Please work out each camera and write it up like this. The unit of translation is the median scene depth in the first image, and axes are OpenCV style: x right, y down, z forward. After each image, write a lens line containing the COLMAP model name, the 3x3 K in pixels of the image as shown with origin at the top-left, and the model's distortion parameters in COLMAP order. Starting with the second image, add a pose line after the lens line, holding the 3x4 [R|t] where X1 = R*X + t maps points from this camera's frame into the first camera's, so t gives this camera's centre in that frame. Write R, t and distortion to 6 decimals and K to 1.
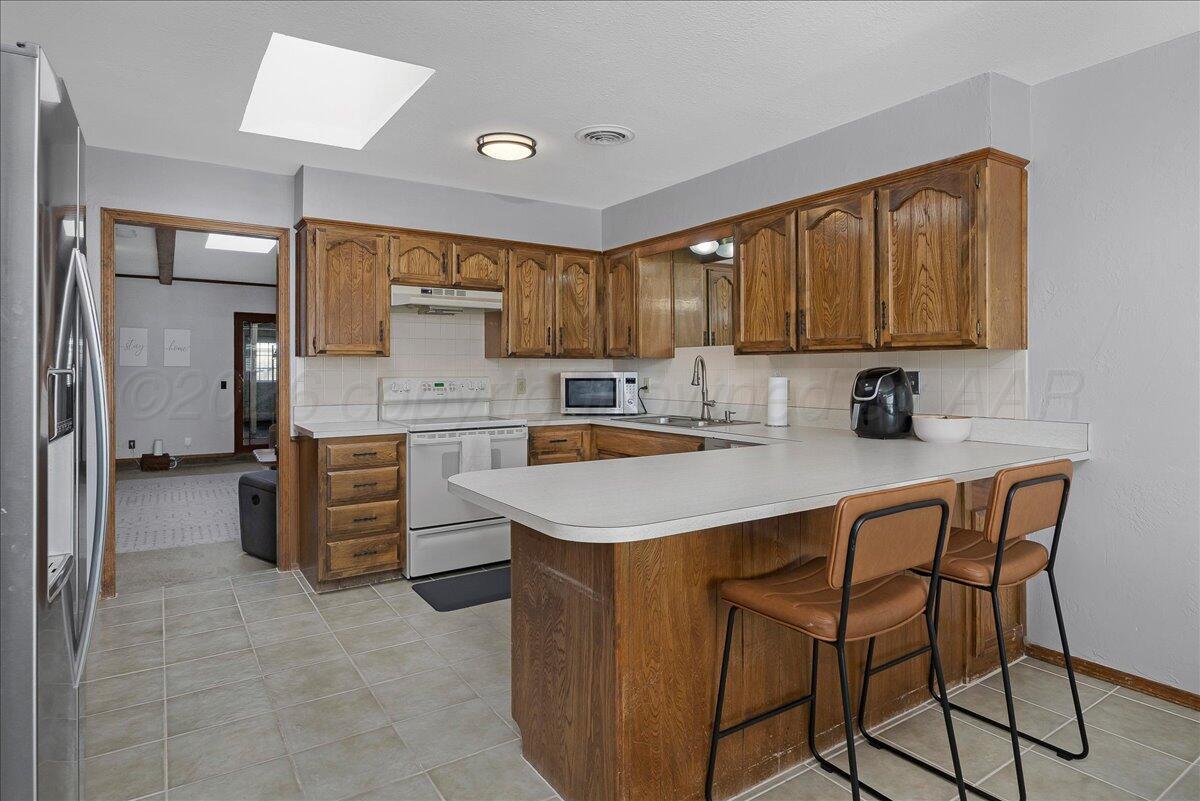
lens RADIAL K [[653.4, 0, 600.7], [0, 653.4, 367.7], [0, 0, 1]] dist [-0.000051, -0.000693]
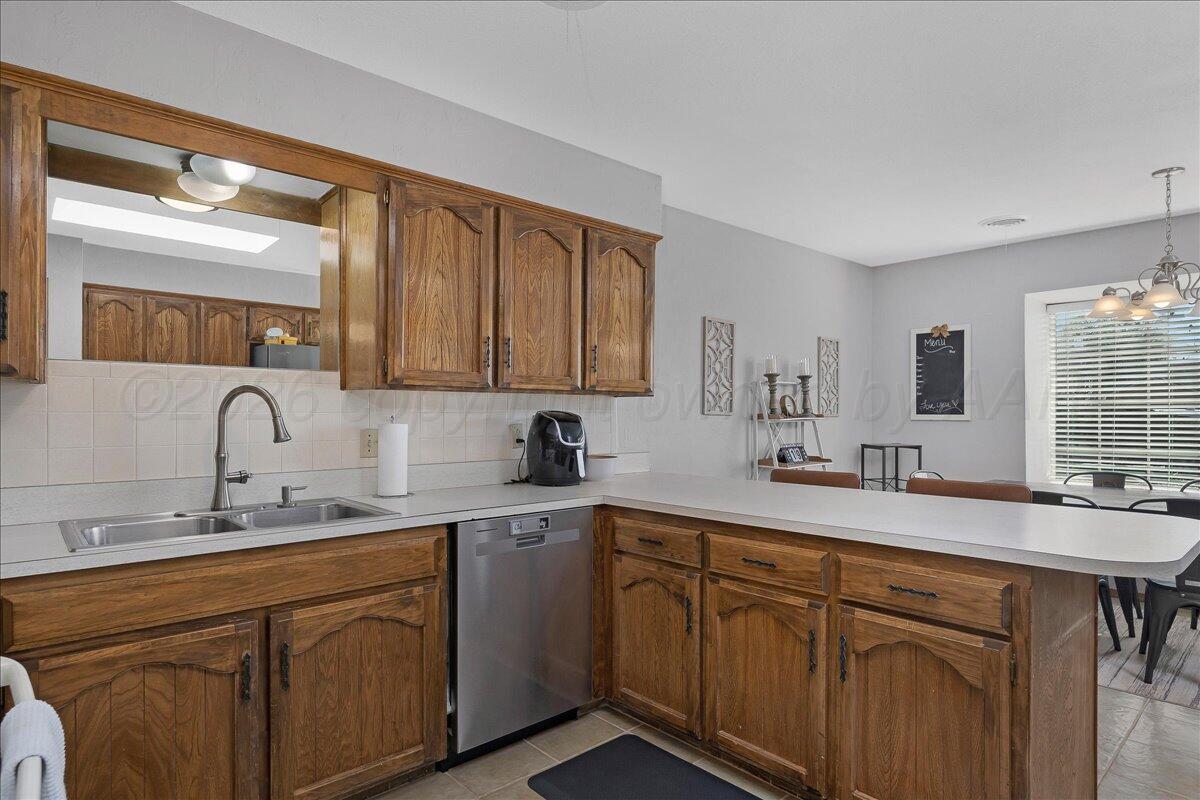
lens RADIAL K [[653.4, 0, 602.7], [0, 653.4, 411.4], [0, 0, 1]] dist [-0.000051, -0.000693]
pose [[-0.136529, 0.008843, 0.990597, -0.391948], [-0.000712, 0.999959, -0.009024, 0.006831], [-0.990636, -0.001937, -0.136517, 0.796481]]
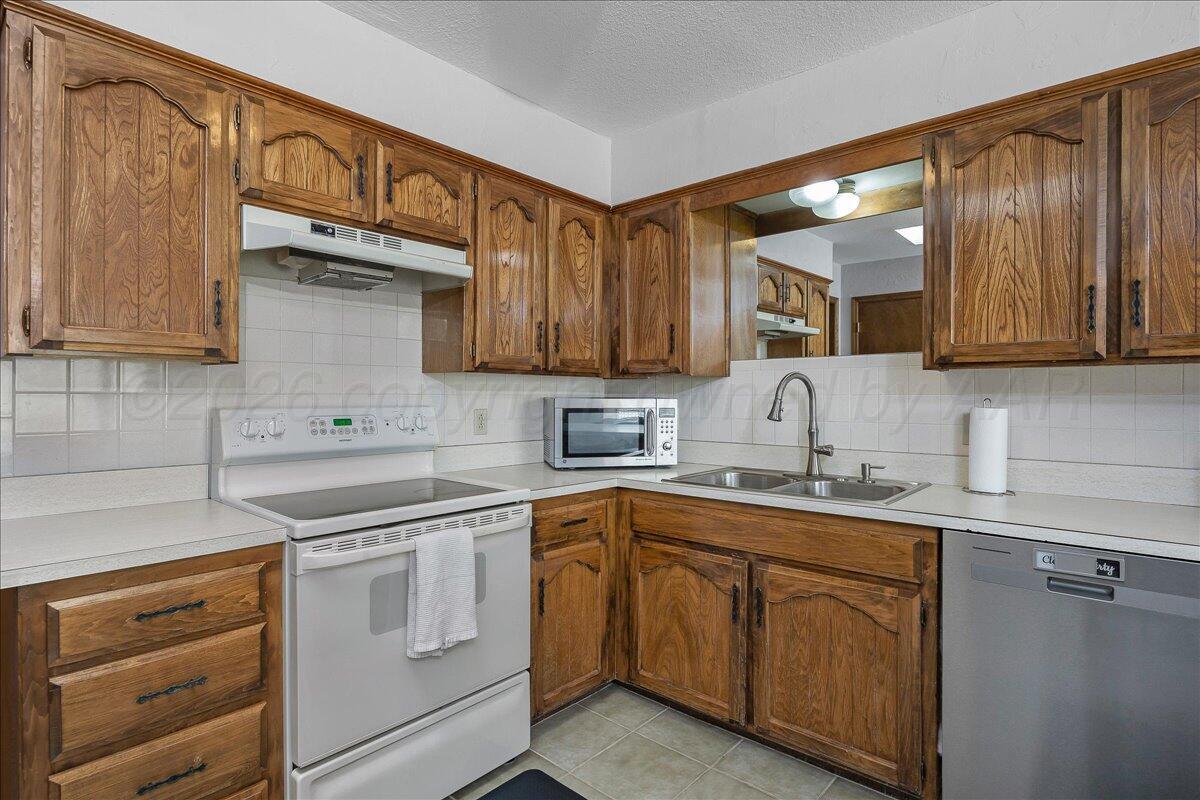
lens RADIAL K [[599.9, 0, 598.6], [0, 599.9, 396.0], [0, 0, 1]] dist [-0.010952, 0.000188]
pose [[0.968785, 0.004023, 0.247870, -0.177796], [-0.004532, 0.999989, 0.001482, 0.004209], [-0.247861, -0.002559, 0.968792, 0.520218]]
